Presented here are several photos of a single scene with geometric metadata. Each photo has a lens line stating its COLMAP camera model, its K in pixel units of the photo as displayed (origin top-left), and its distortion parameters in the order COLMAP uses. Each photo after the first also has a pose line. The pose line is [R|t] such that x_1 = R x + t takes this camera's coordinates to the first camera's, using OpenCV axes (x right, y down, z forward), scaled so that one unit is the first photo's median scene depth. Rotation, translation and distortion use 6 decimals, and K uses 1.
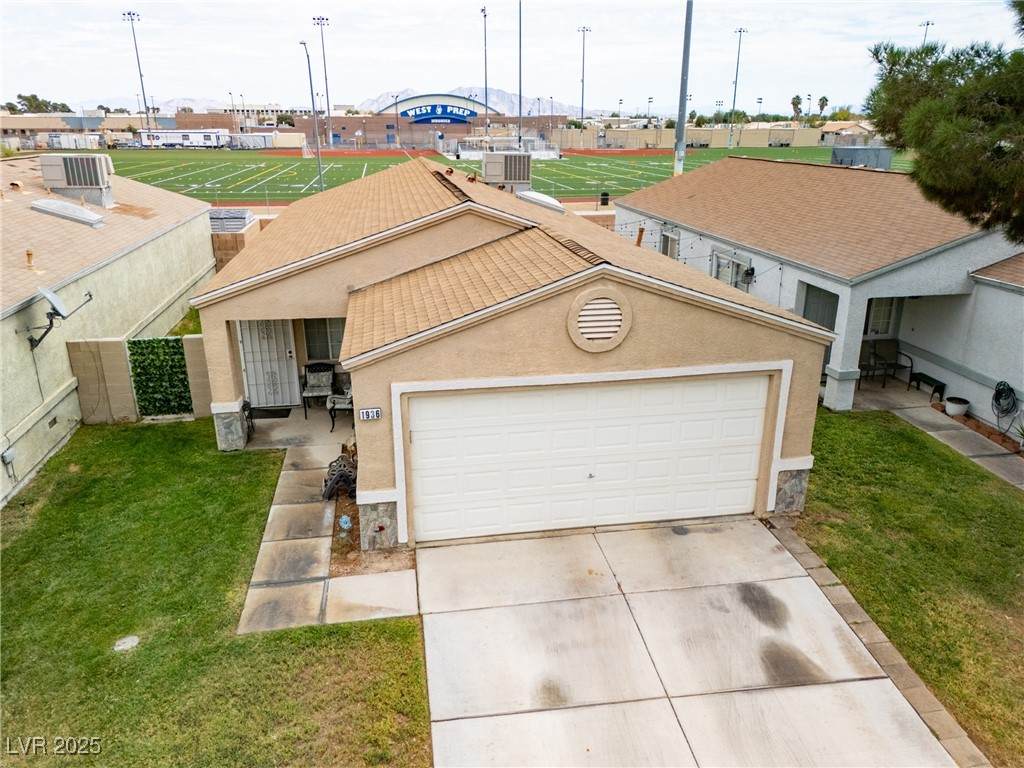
lens RADIAL K [[742.6, 0, 516.1], [0, 742.6, 382.4], [0, 0, 1]] dist [0.019526, -0.012033]
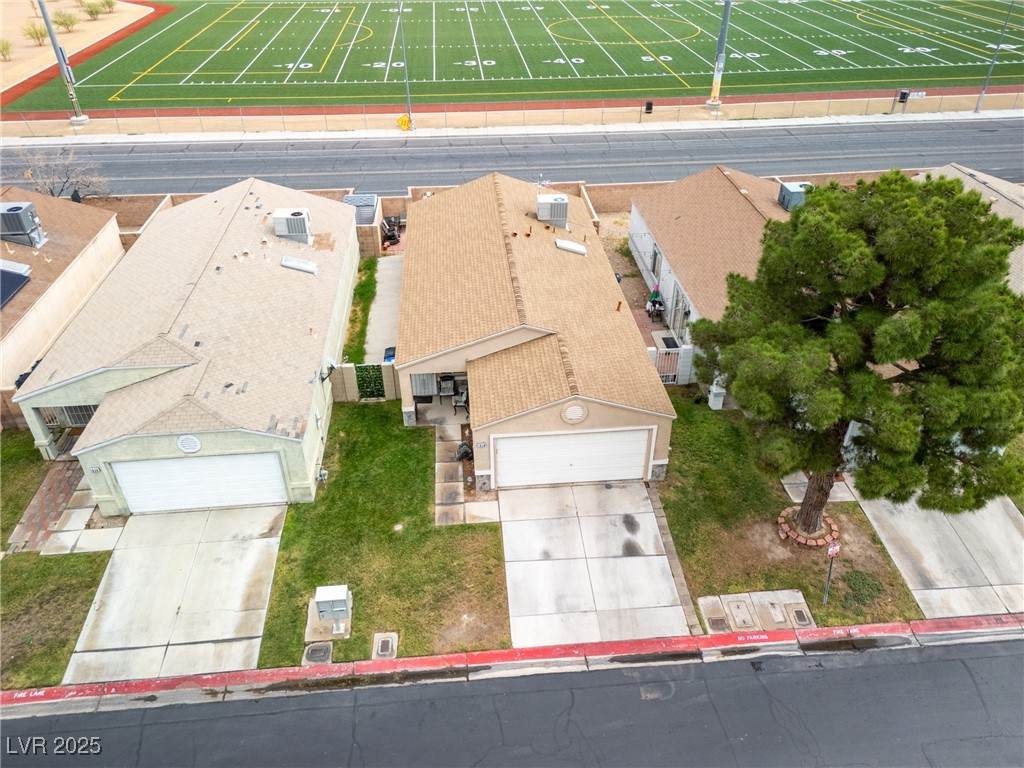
lens RADIAL K [[742.6, 0, 511.1], [0, 742.6, 383.0], [0, 0, 1]] dist [0.019526, -0.012033]
pose [[0.995818, 0.041743, -0.081268, 0.096826], [-0.017419, 0.959950, 0.279630, -0.832109], [0.089685, -0.277045, 0.956662, -1.292288]]
